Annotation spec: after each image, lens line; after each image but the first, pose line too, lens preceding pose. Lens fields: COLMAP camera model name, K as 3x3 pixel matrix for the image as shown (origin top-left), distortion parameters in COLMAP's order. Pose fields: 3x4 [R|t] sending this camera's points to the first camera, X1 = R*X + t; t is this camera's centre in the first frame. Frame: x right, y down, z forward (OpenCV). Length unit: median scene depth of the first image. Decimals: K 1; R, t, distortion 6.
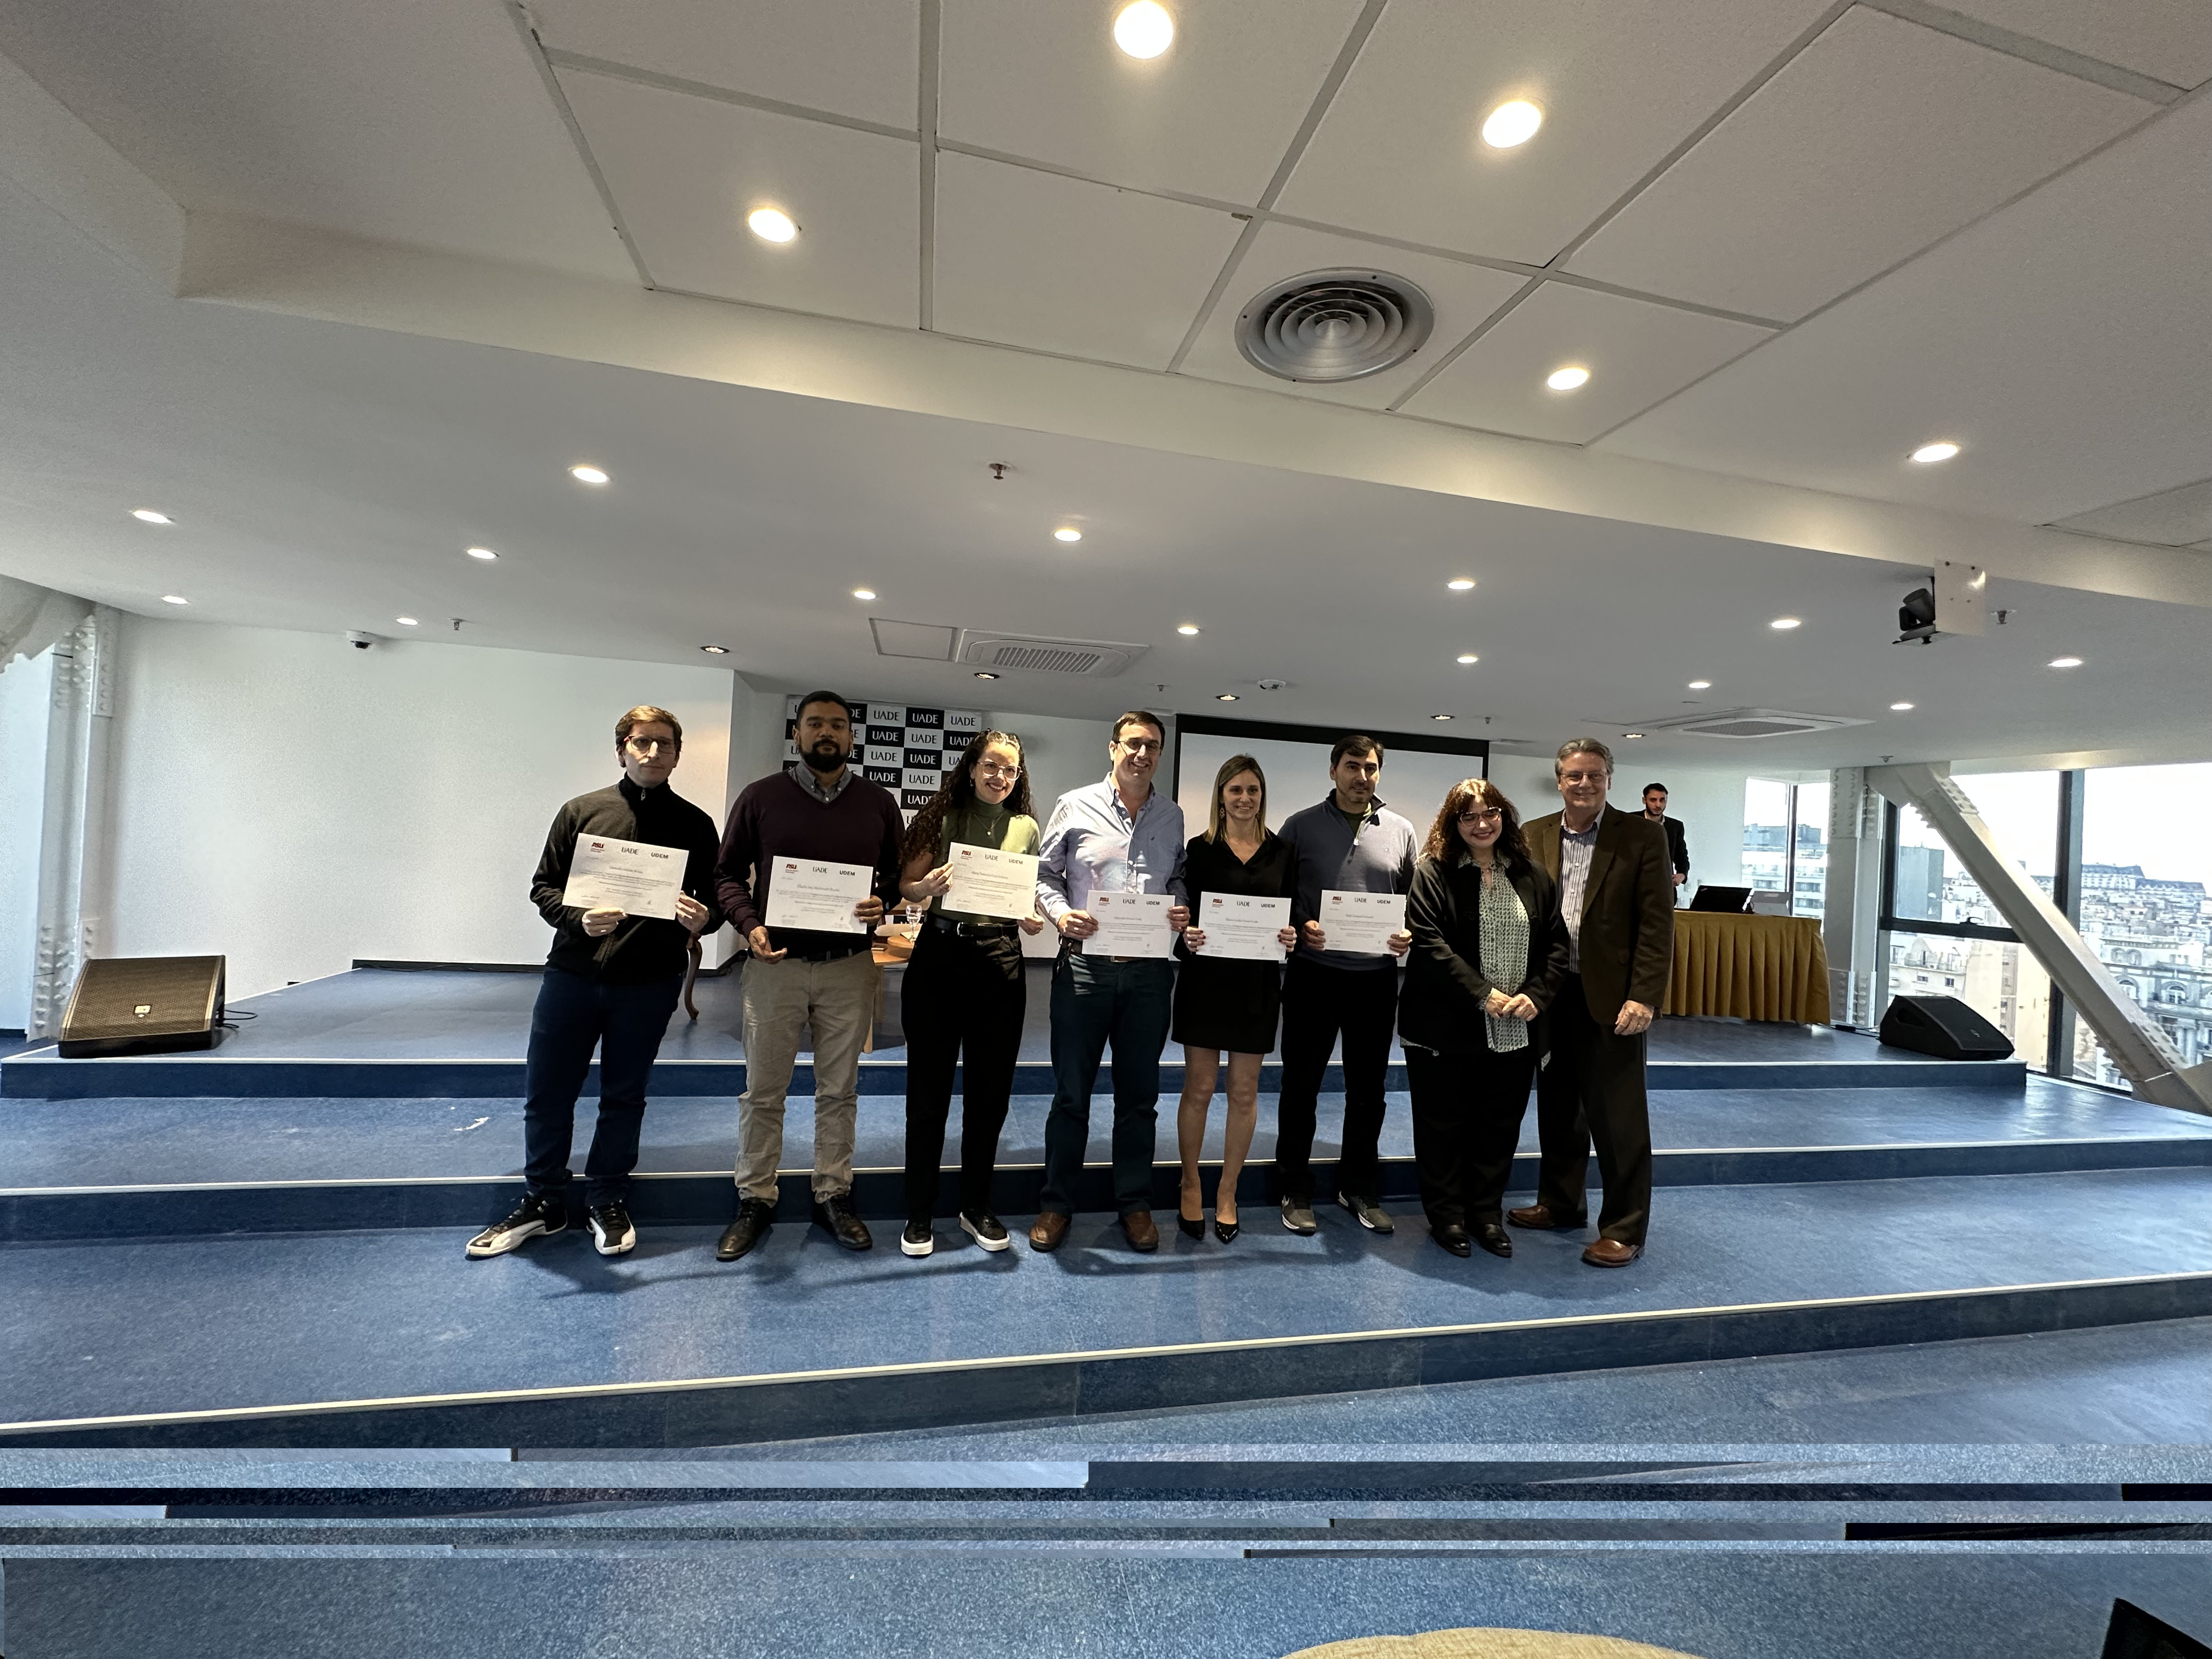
lens RADIAL K [[882.1, 0, 1108.3], [0, 882.1, 838.2], [0, 0, 1]] dist [-0.004579, 0.001388]
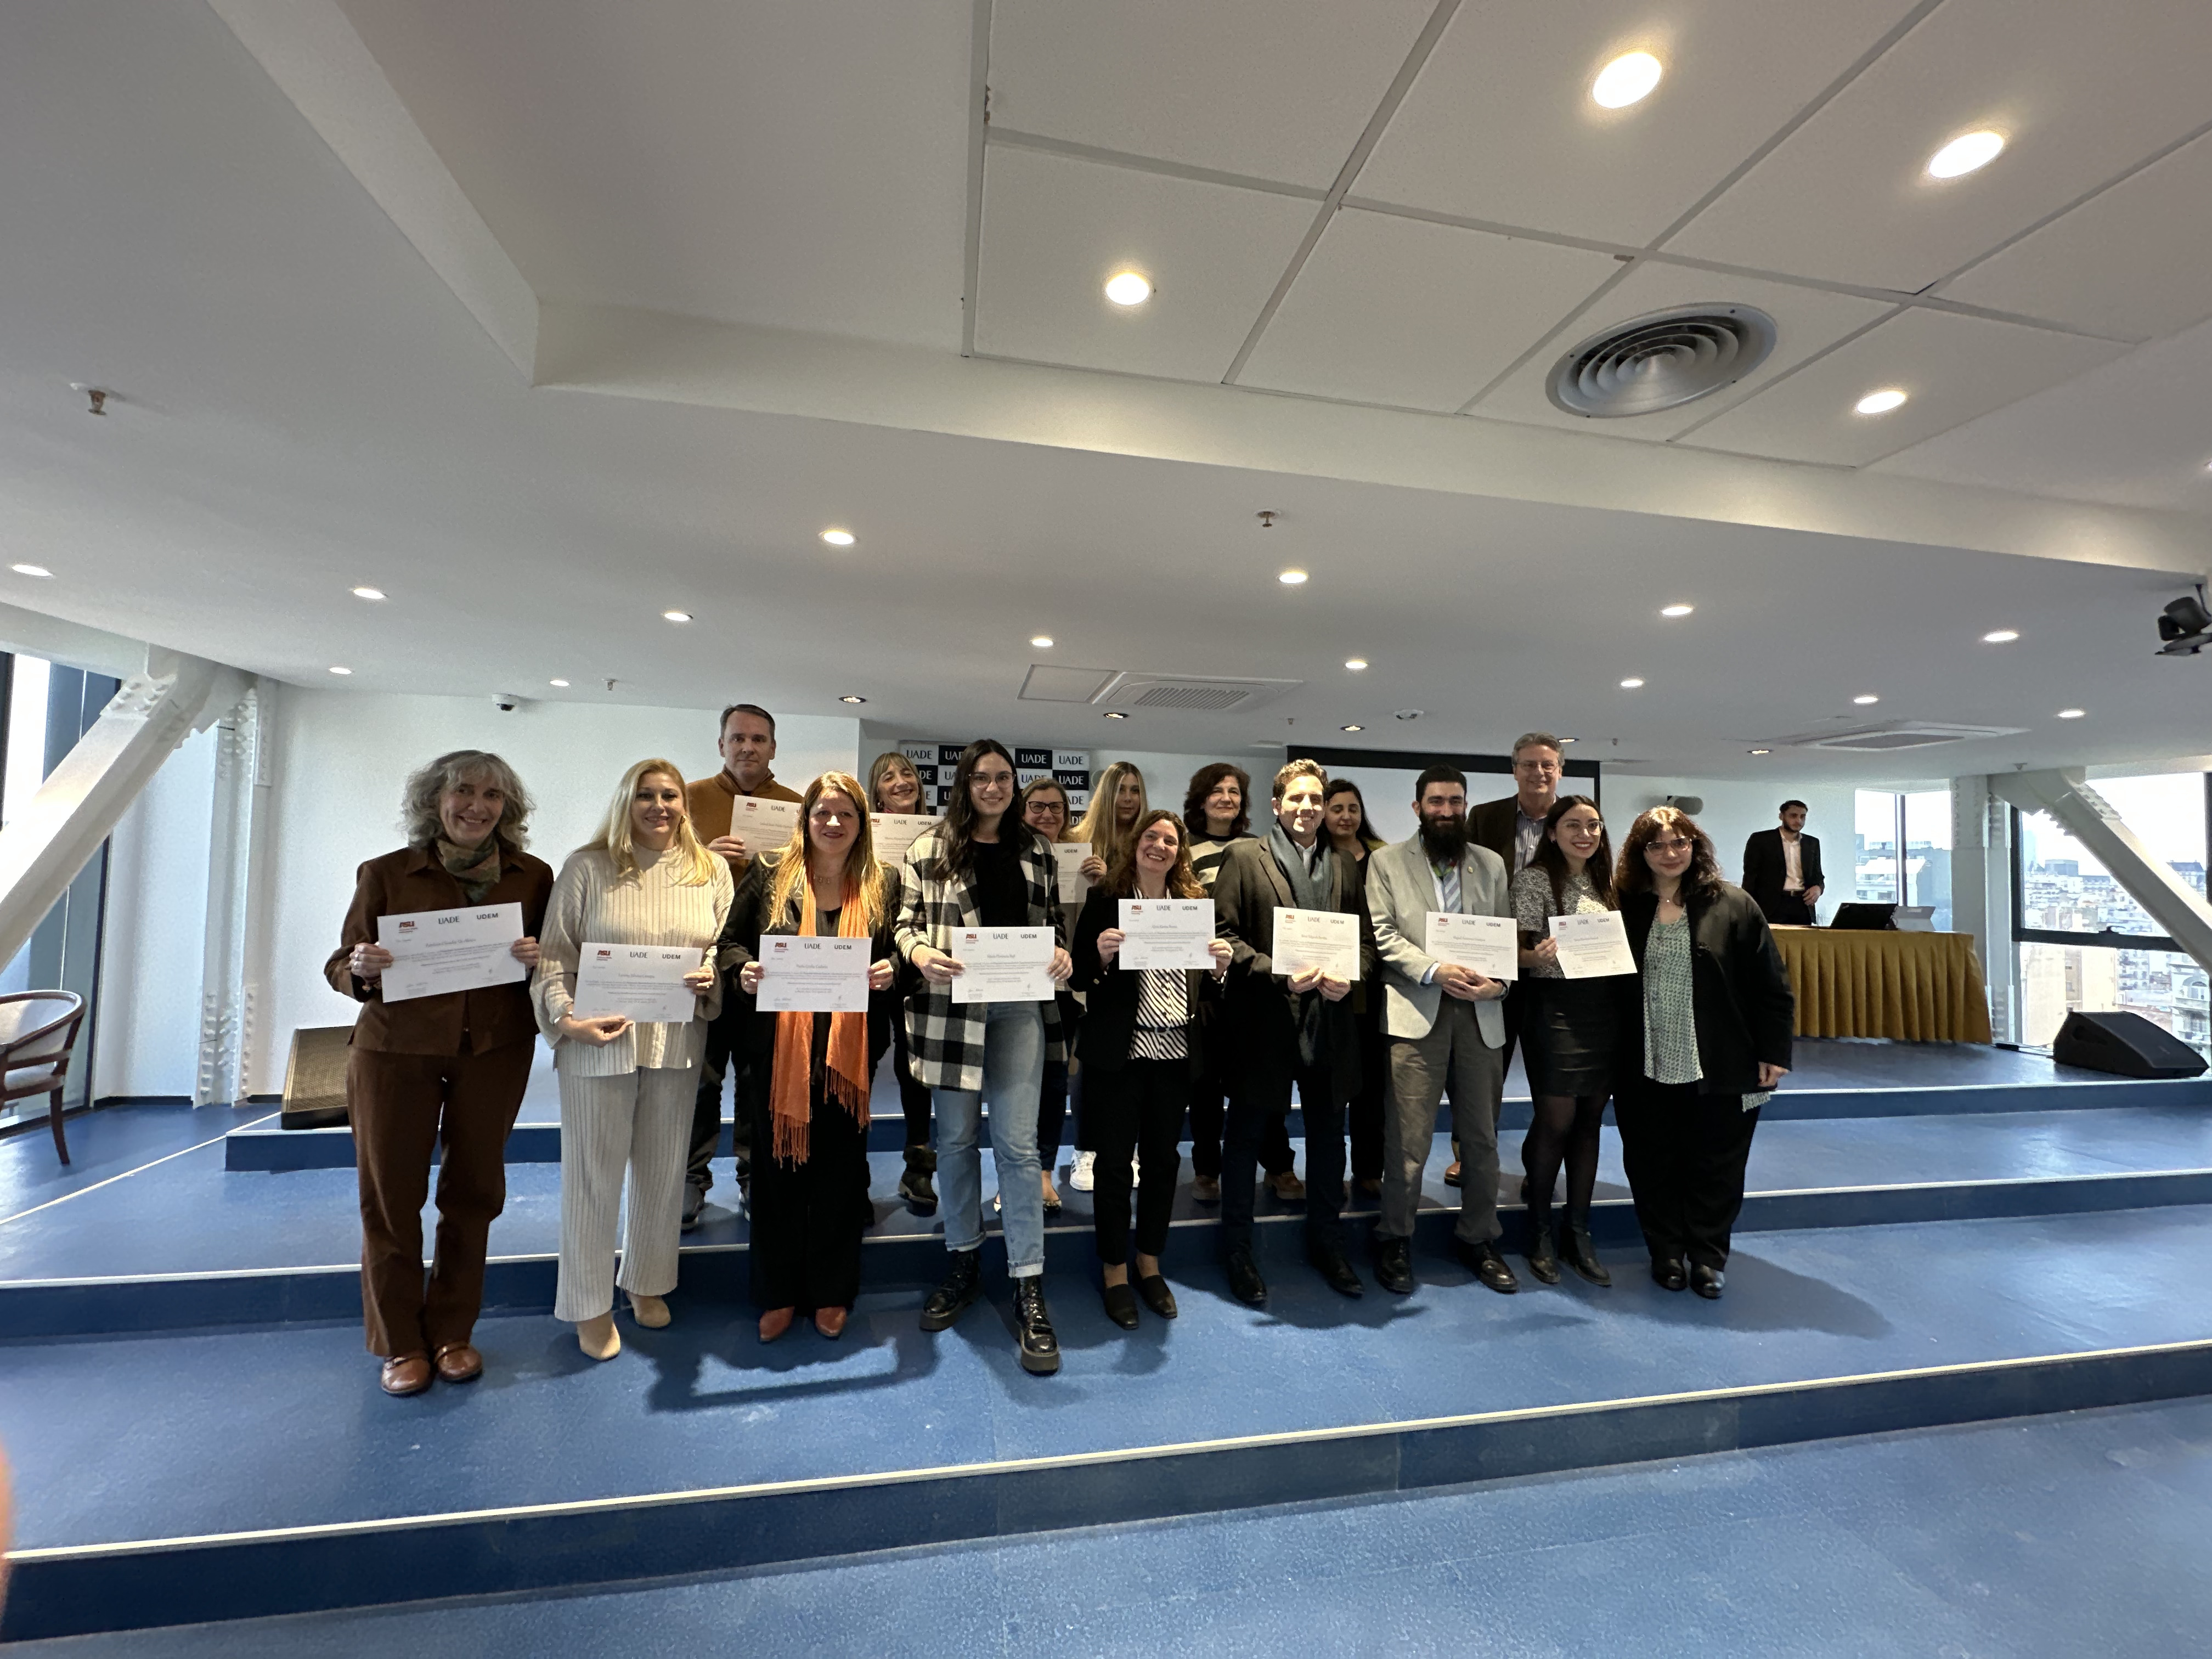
lens RADIAL K [[882.1, 0, 1114.4], [0, 882.1, 839.5], [0, 0, 1]] dist [-0.004579, 0.001388]
pose [[0.999147, -0.031944, -0.026182, -0.181444], [0.031100, 0.999003, -0.032042, -0.017922], [0.027180, 0.031200, 0.999144, 0.008302]]
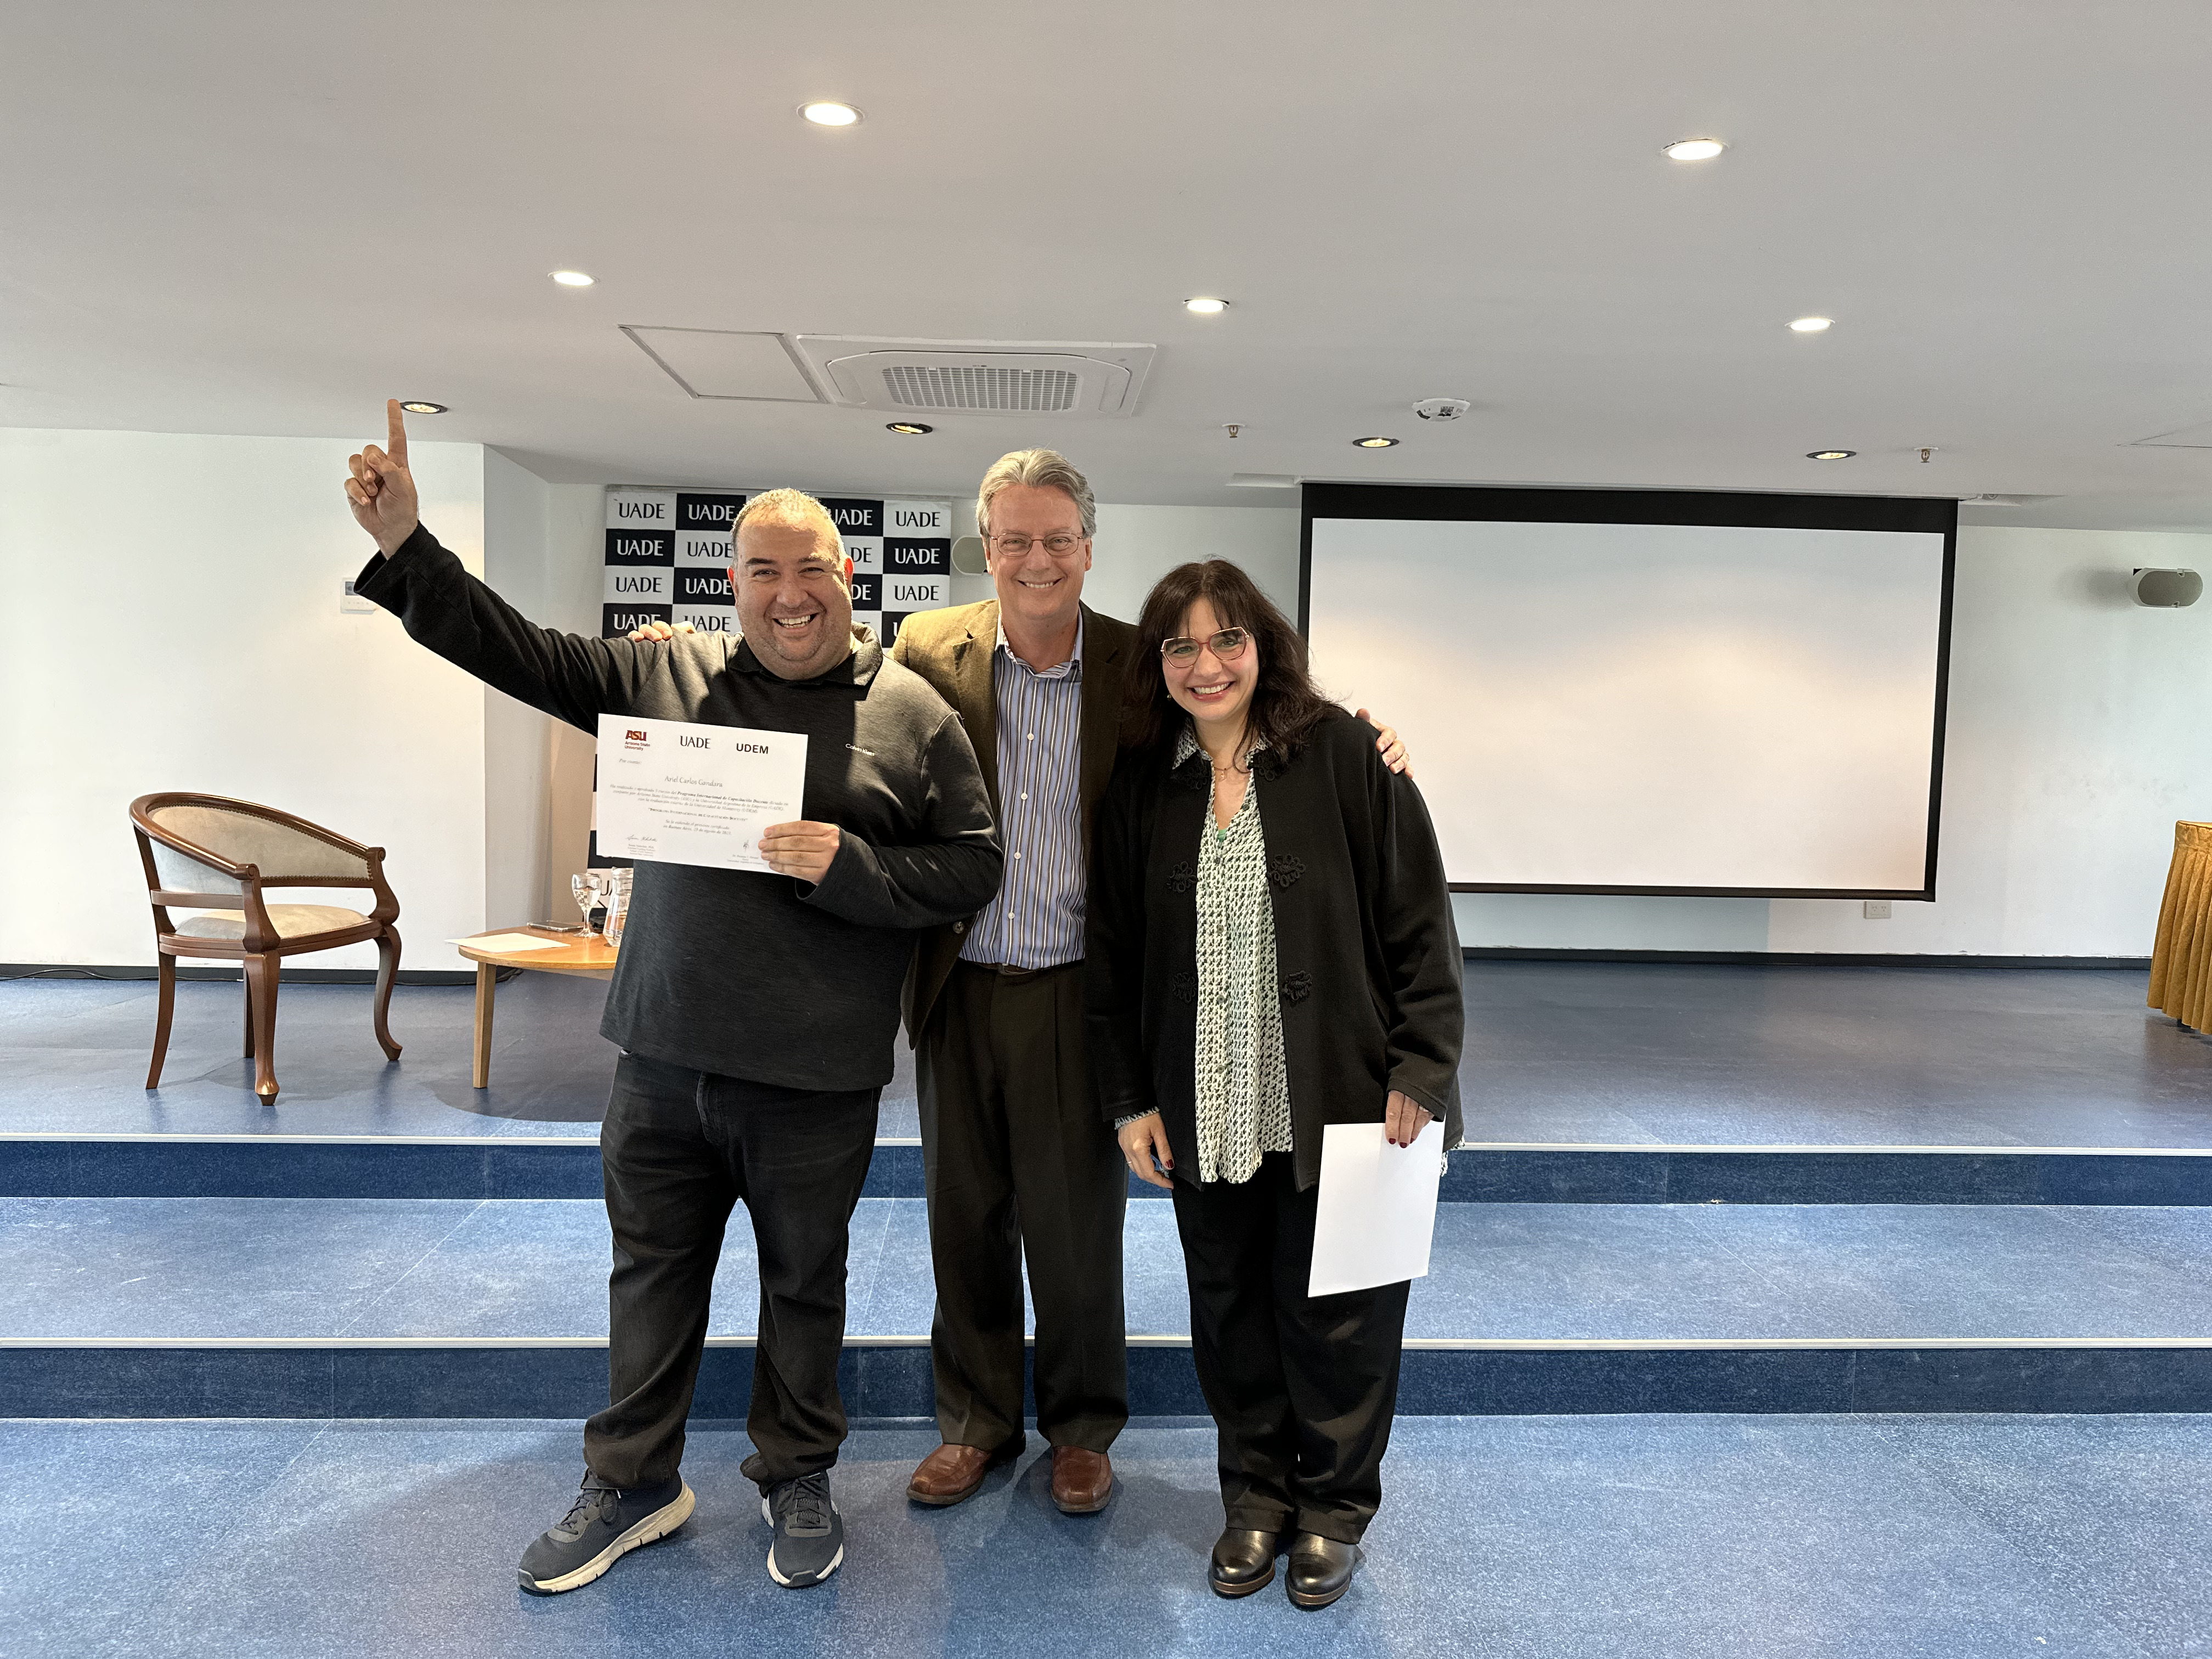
lens RADIAL K [[1548.0, 0, 1099.1], [0, 1548.0, 862.5], [0, 0, 1]] dist [0.031412, -0.017600]
pose [[0.987588, -0.018289, -0.156001, 0.183667], [0.031845, 0.995885, 0.084846, 0.004930], [0.153807, -0.088760, 0.984106, 0.096643]]
